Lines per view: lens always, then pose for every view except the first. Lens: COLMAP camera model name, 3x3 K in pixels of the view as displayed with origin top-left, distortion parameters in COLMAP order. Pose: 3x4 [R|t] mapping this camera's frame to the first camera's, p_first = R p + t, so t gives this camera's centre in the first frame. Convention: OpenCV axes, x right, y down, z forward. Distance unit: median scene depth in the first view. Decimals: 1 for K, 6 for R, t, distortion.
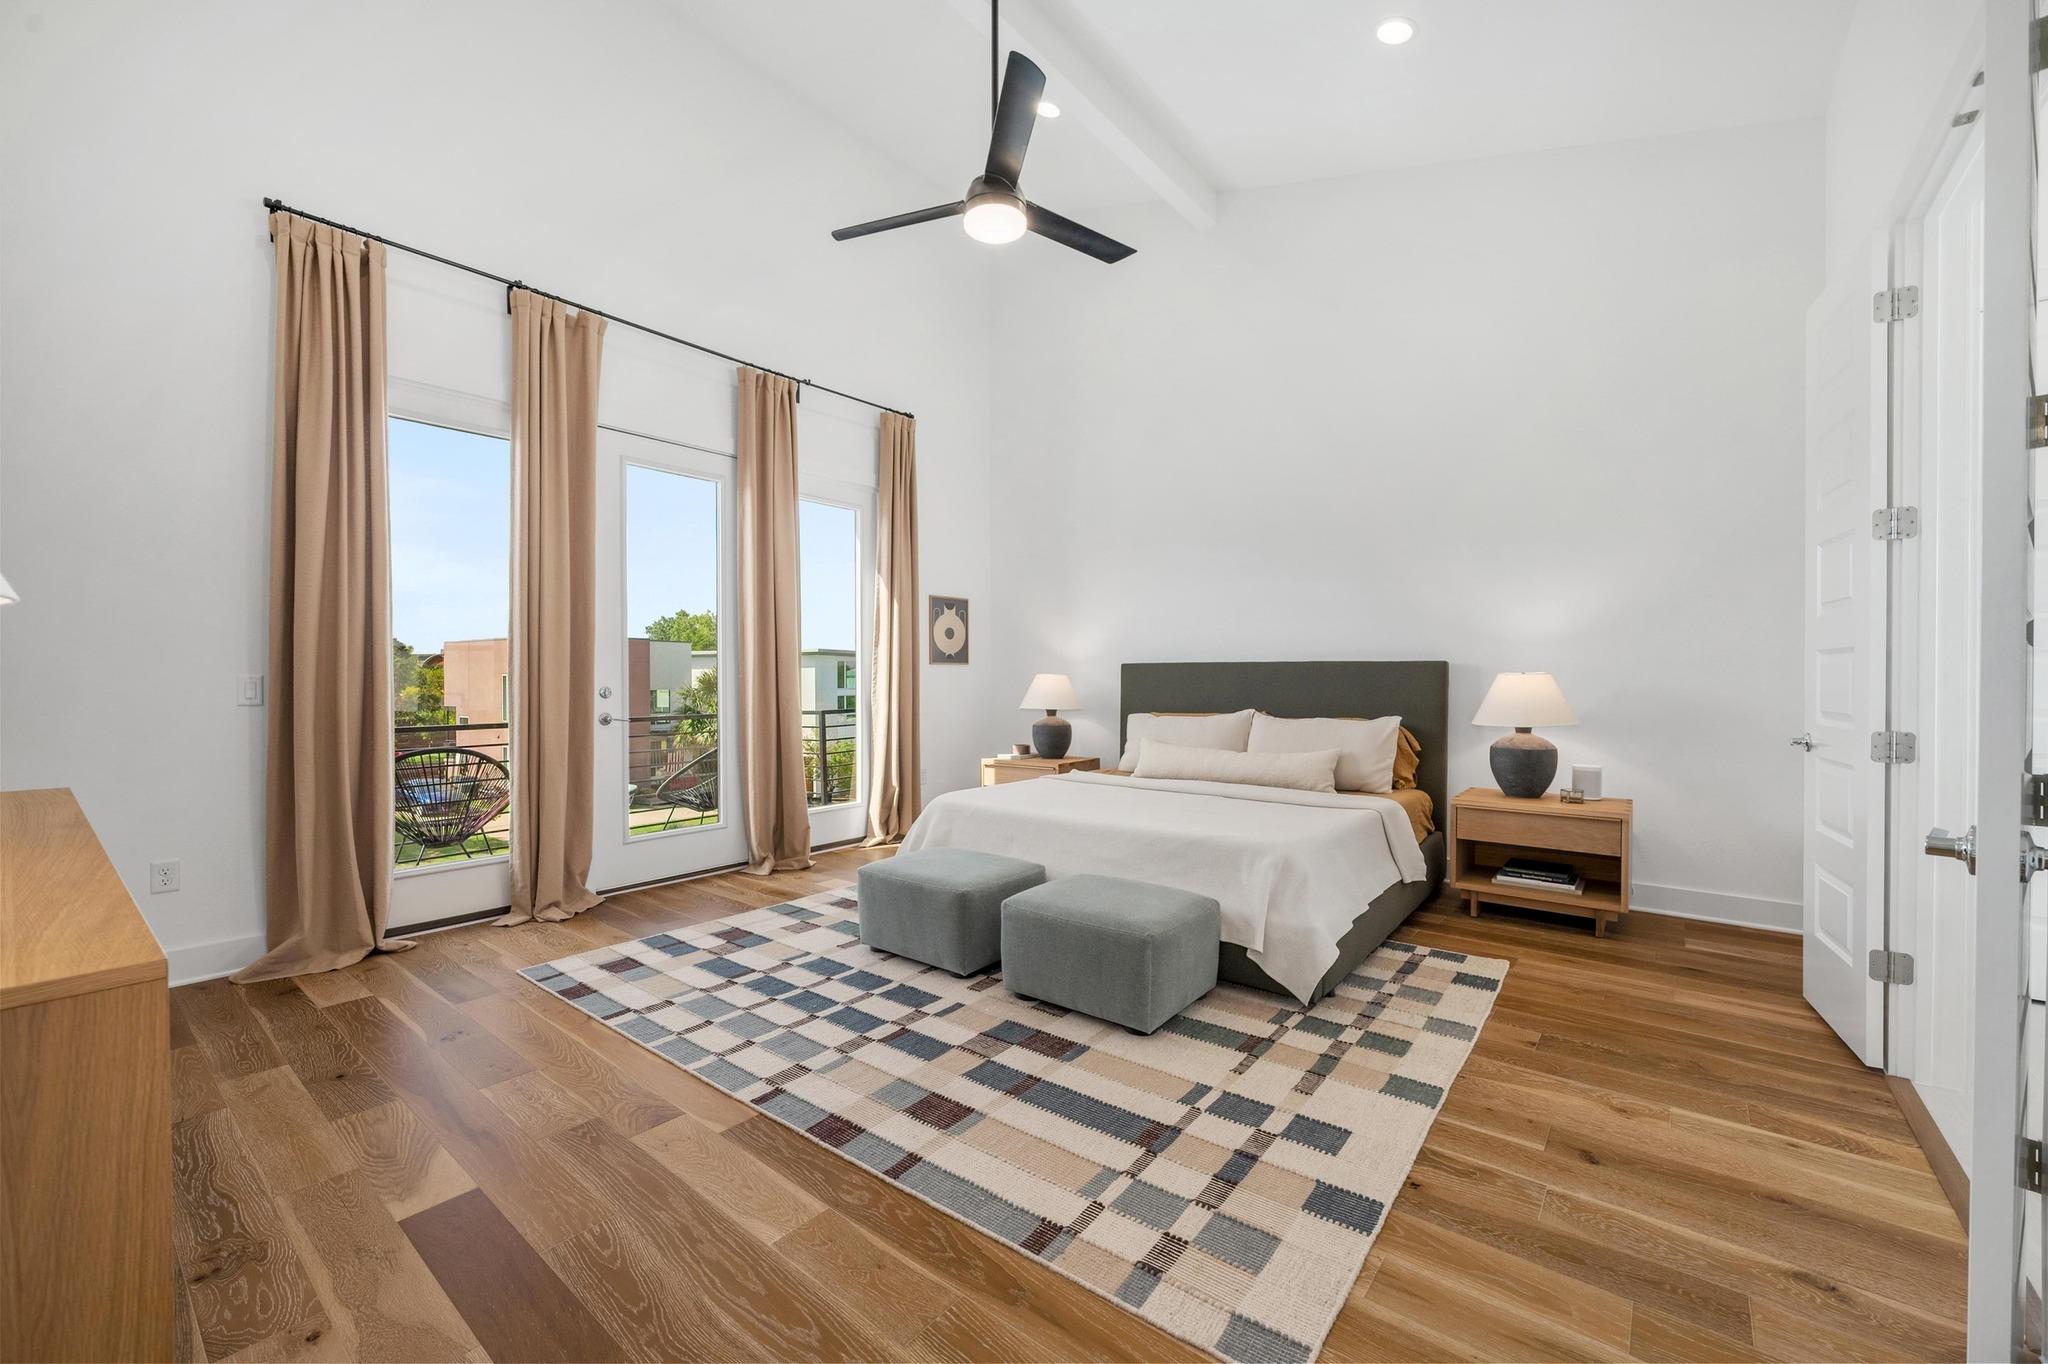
lens RADIAL K [[814.6, 0, 1008.8], [0, 814.6, 685.0], [0, 0, 1]] dist [-0.007812, 0.000521]
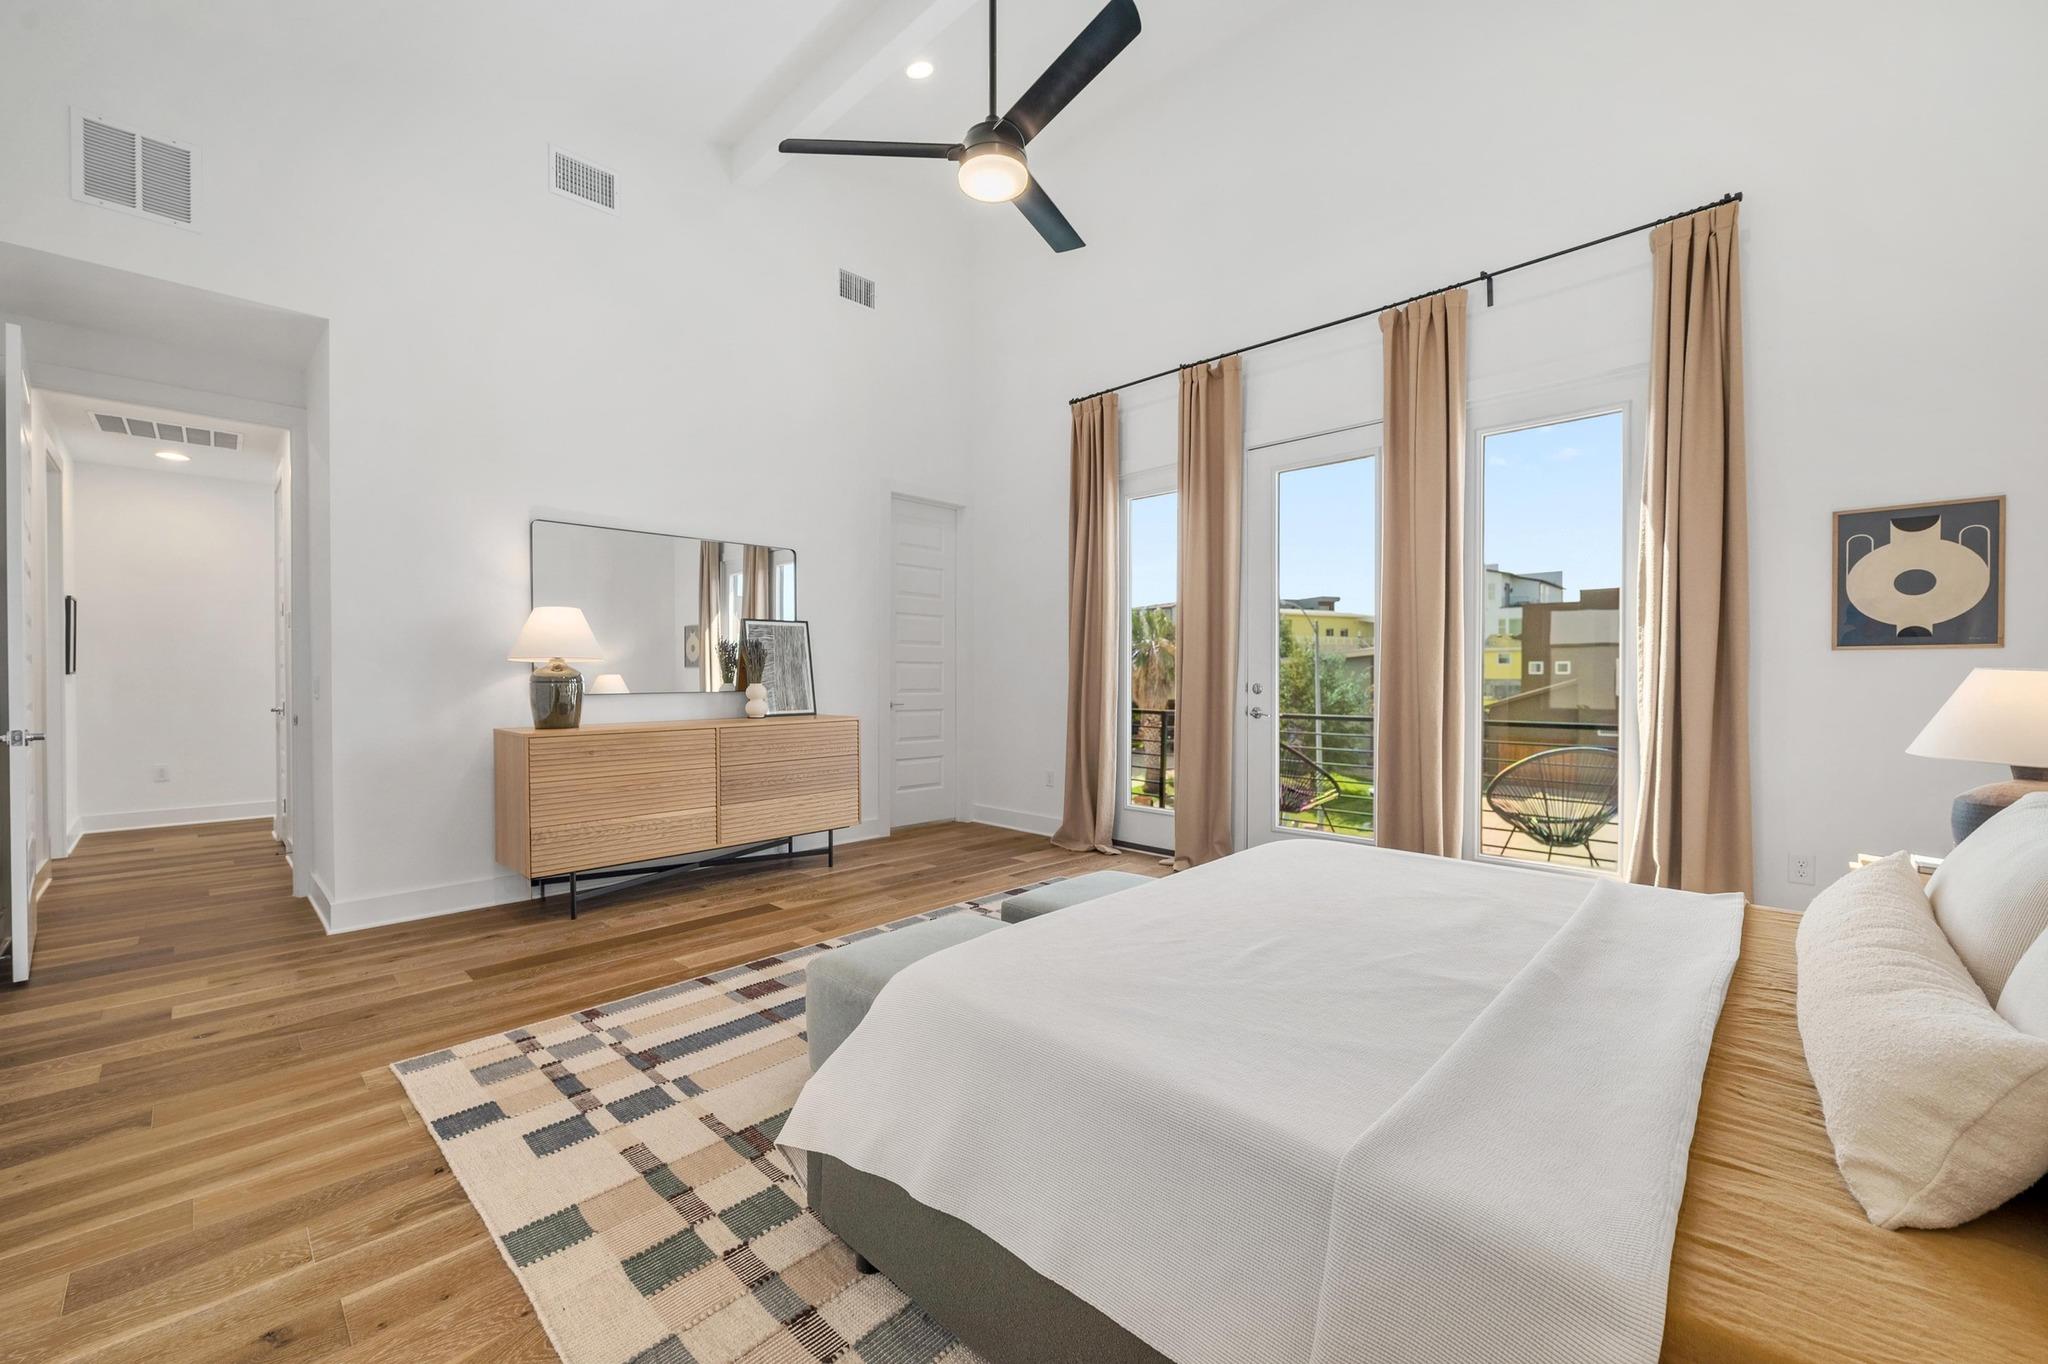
lens RADIAL K [[814.6, 0, 1037.7], [0, 814.6, 685.3], [0, 0, 1]] dist [-0.007812, 0.000521]
pose [[-0.073932, 0.013947, -0.997166, 1.177369], [-0.010007, 0.999841, 0.014727, -0.015500], [0.997213, 0.011068, -0.073781, 1.474490]]
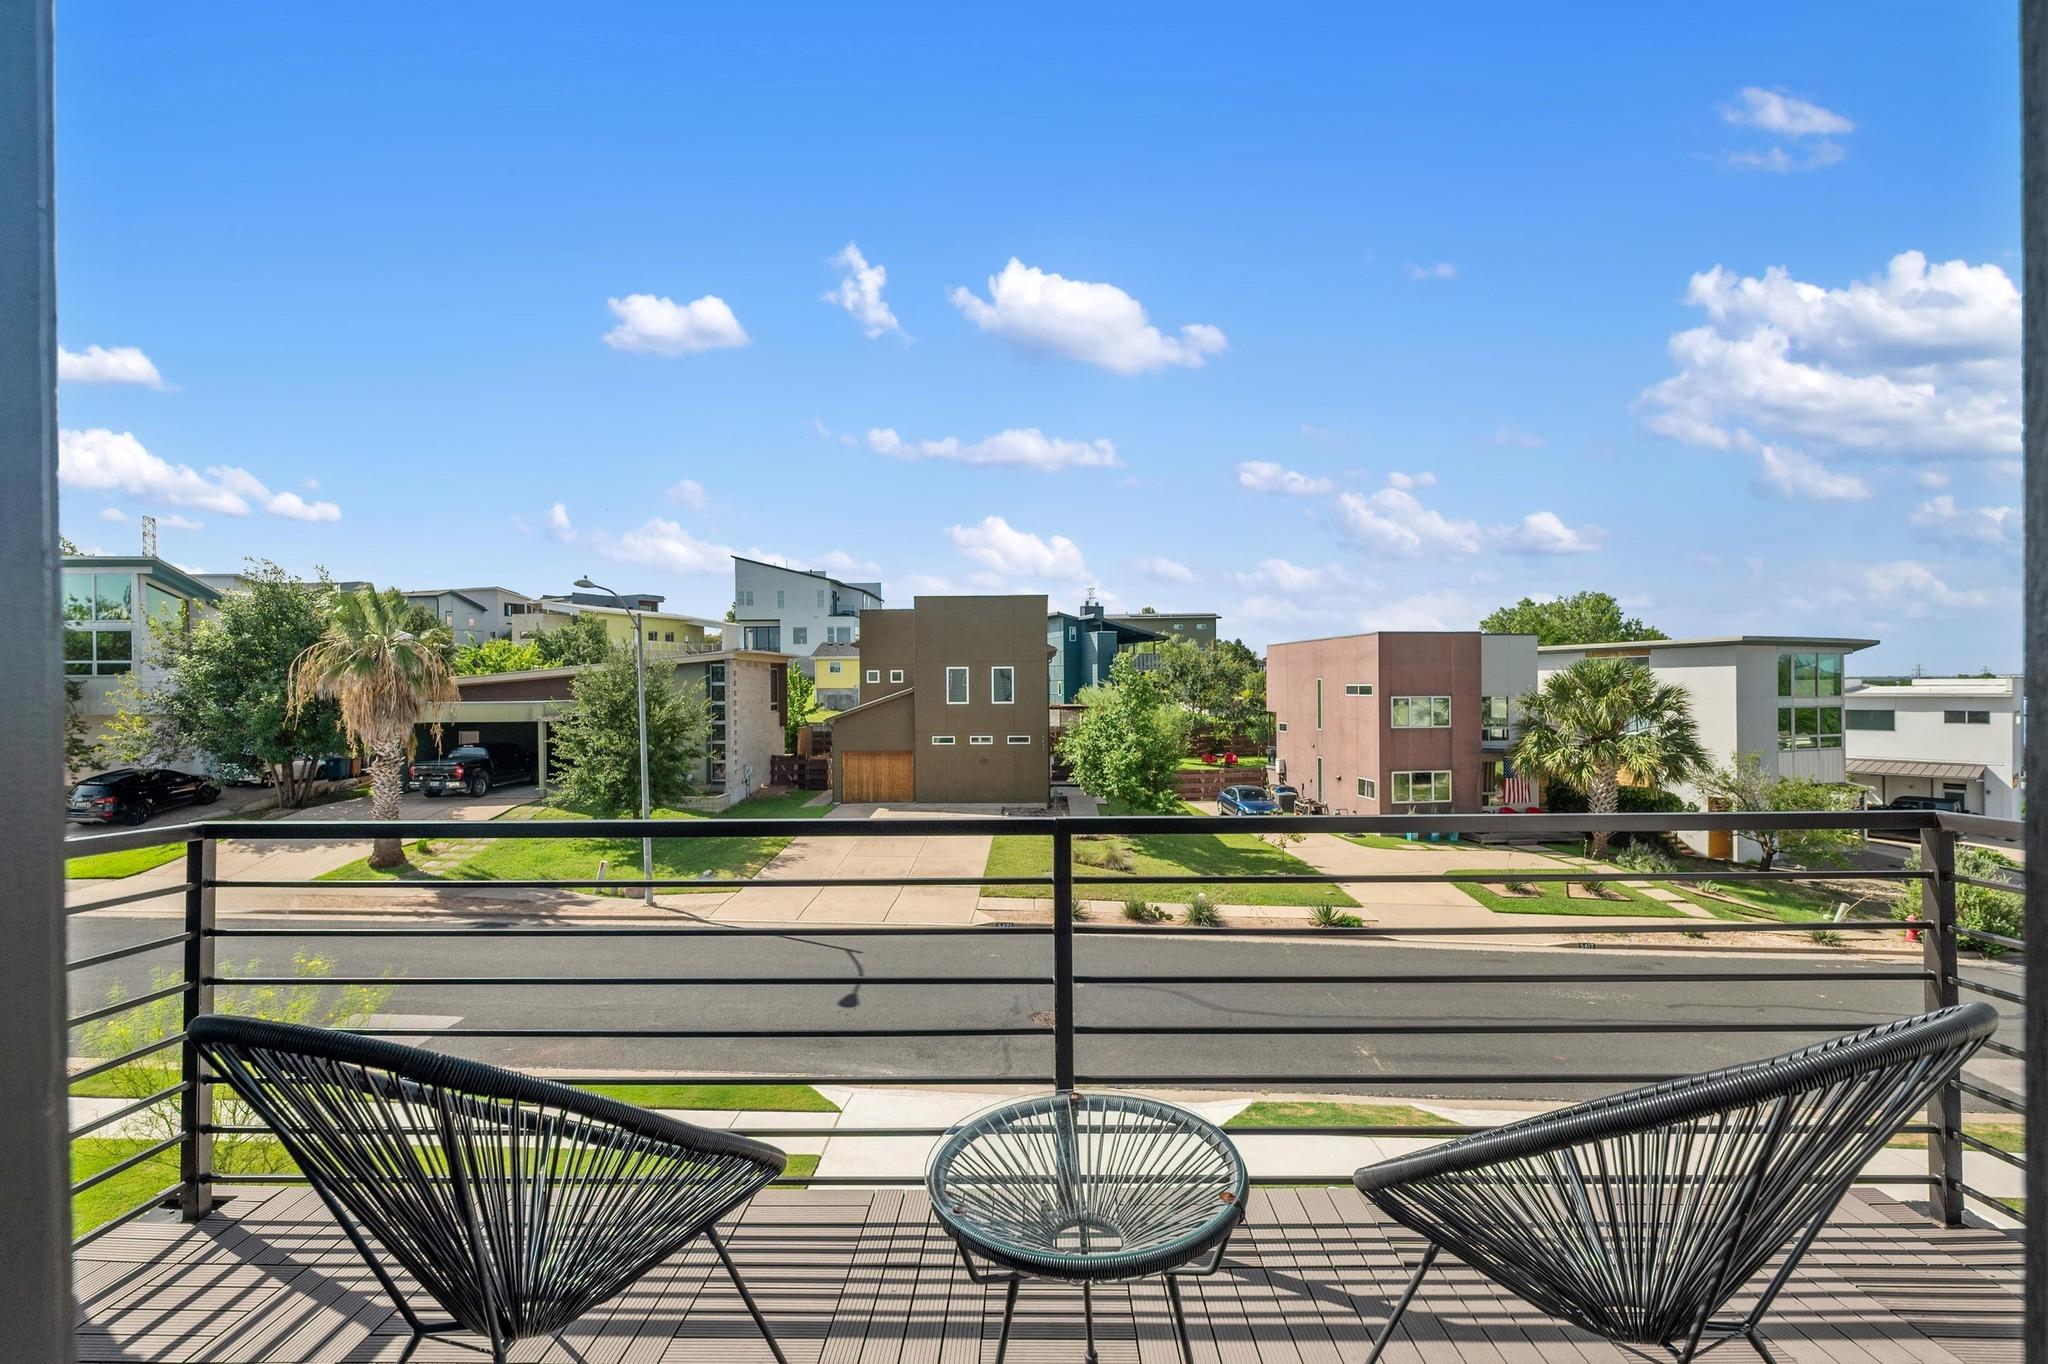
lens RADIAL K [[880.4, 0, 1013.3], [0, 880.4, 680.8], [0, 0, 1]] dist [-0.006213, -0.000216]
pose [[0.613046, -0.003010, -0.790042, -0.734747], [-0.003385, 0.999974, -0.006437, -0.049394], [0.790040, 0.006621, 0.613019, 1.937406]]
